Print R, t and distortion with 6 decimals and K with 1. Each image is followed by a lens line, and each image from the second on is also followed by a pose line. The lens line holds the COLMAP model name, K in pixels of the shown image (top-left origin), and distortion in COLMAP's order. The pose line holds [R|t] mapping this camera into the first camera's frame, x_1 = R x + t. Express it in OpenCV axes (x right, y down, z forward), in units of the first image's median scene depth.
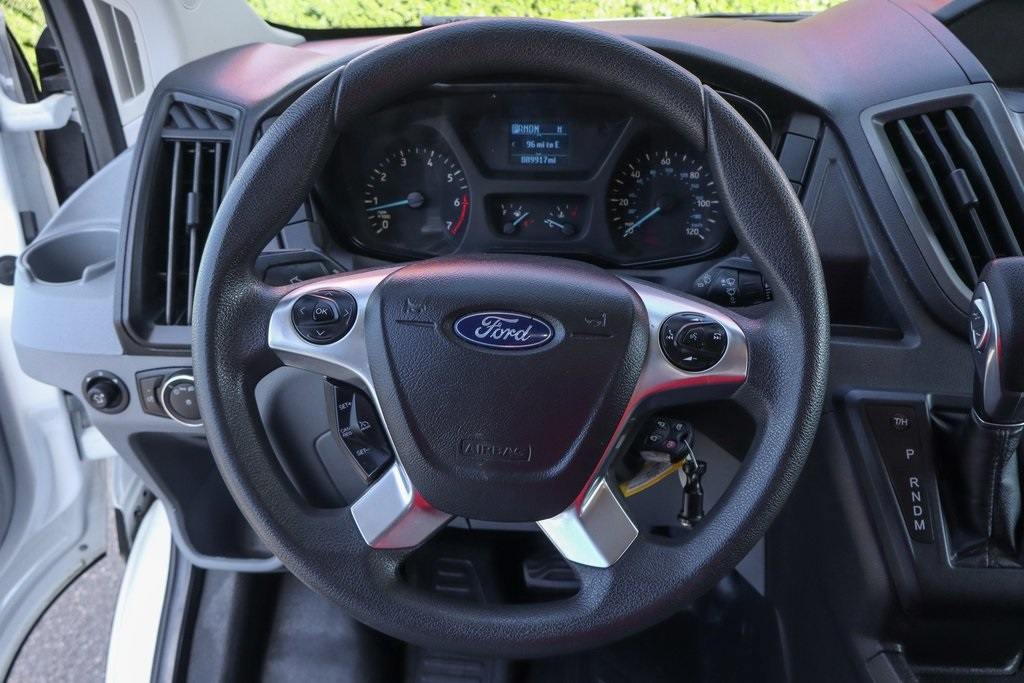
lens RADIAL K [[879.4, 0, 512.2], [0, 879.4, 343.5], [0, 0, 1]] dist [-0.067100, -0.006009]
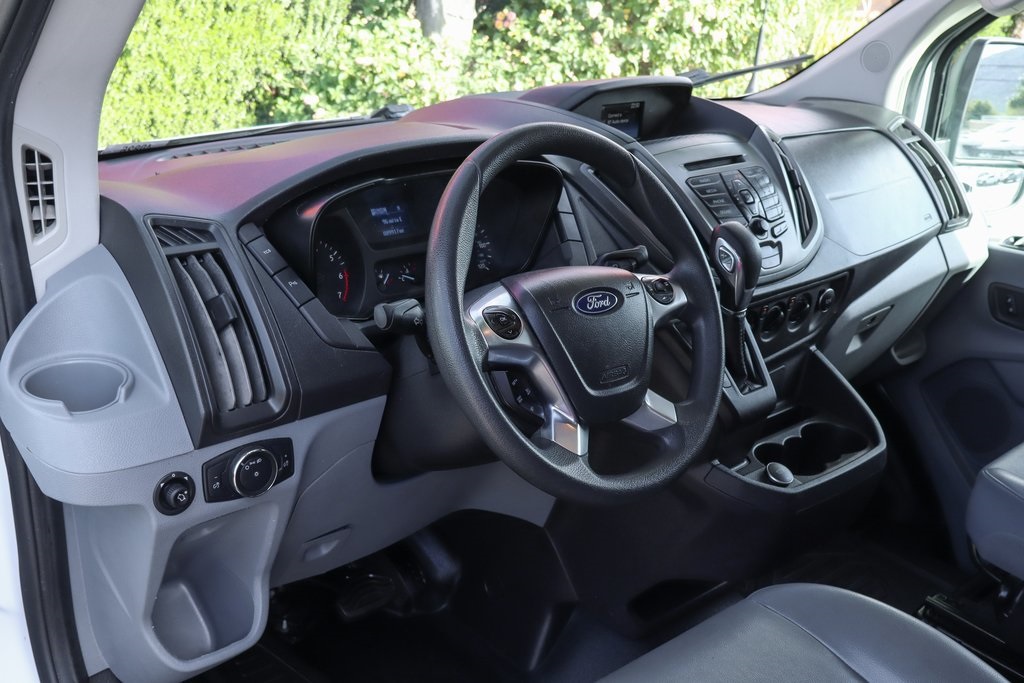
lens RADIAL K [[879.4, 0, 510.6], [0, 879.4, 340.8], [0, 0, 1]] dist [-0.067100, -0.006009]
pose [[0.726582, -0.230906, 0.647118, -0.813979], [0.303675, 0.952775, -0.000995, 0.003729], [-0.616328, 0.197237, 0.762389, -0.102332]]
